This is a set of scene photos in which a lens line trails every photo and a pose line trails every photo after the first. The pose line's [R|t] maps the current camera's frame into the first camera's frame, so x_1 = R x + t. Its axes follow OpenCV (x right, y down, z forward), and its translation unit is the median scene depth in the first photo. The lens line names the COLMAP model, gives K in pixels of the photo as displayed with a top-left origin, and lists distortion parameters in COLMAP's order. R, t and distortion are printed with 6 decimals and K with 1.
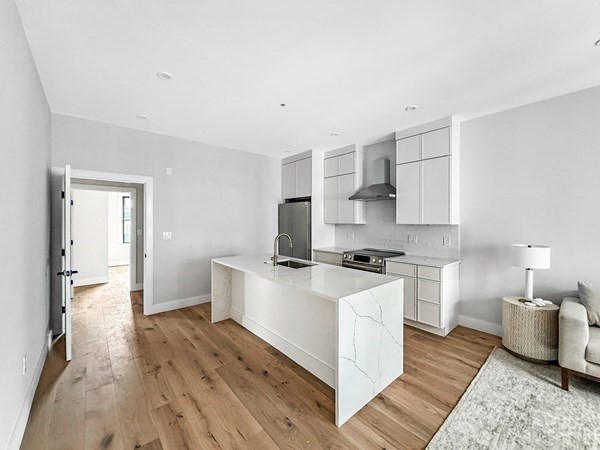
lens RADIAL K [[241.9, 0, 300.0], [0, 241.9, 225.0], [0, 0, 1]] dist [0.000839, 0.000128]
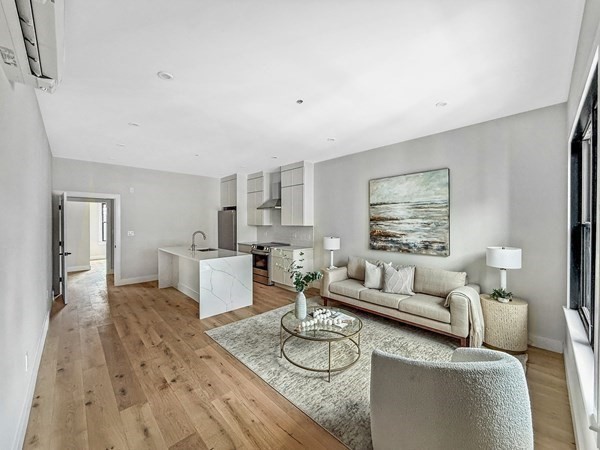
lens RADIAL K [[246.5, 0, 303.7], [0, 246.5, 228.3], [0, 0, 1]] dist [-0.002704, -0.000127]
pose [[0.999002, 0.000112, 0.044669, 0.448020], [-0.000332, 0.999988, 0.004905, 0.005590], [-0.044668, -0.004915, 0.998990, -0.560664]]
